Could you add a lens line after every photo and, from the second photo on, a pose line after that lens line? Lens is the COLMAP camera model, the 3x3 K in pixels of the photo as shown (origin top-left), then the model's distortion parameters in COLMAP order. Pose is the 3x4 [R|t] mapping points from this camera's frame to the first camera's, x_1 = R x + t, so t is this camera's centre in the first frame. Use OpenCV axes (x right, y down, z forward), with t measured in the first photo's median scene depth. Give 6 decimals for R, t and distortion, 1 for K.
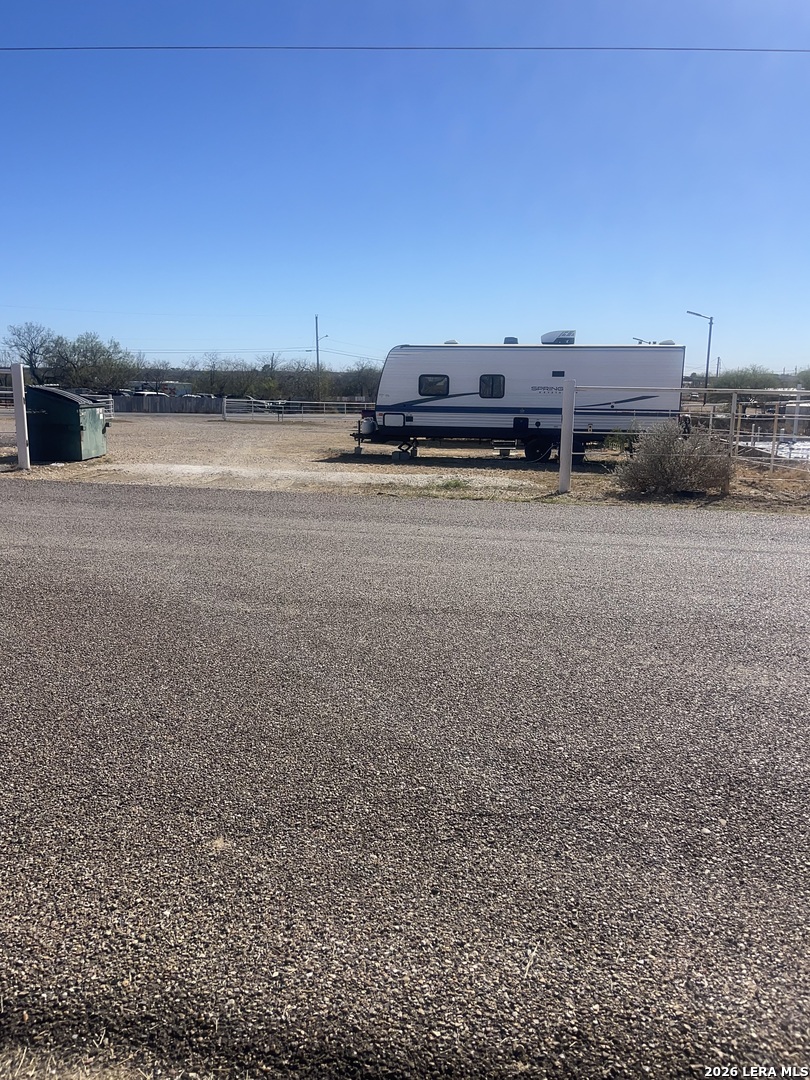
lens RADIAL K [[814.3, 0, 405.0], [0, 814.3, 540.0], [0, 0, 1]] dist [0.093297, -0.189287]
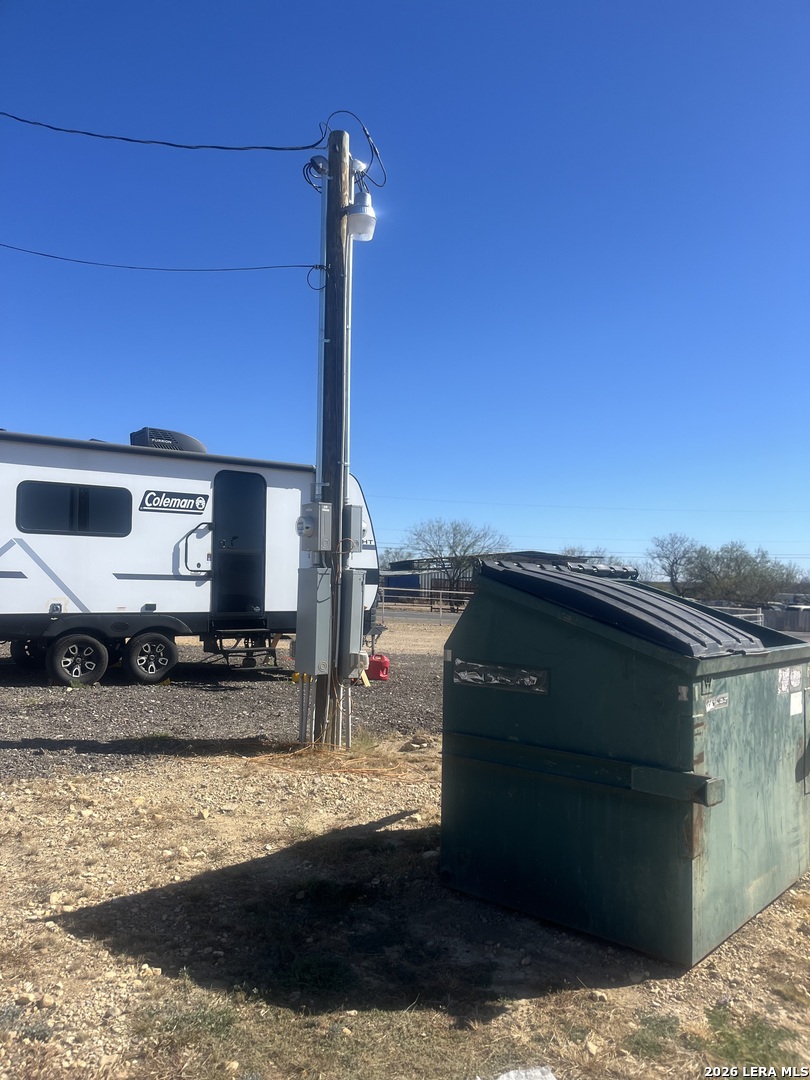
lens RADIAL K [[846.9, 0, 405.0], [0, 846.9, 540.0], [0, 0, 1]] dist [0.040388, -0.000491]
pose [[0.748263, -0.031250, -0.662665, -0.345680], [-0.136412, 0.970297, -0.199790, -0.156455], [0.649225, 0.239890, 0.721775, 0.887331]]
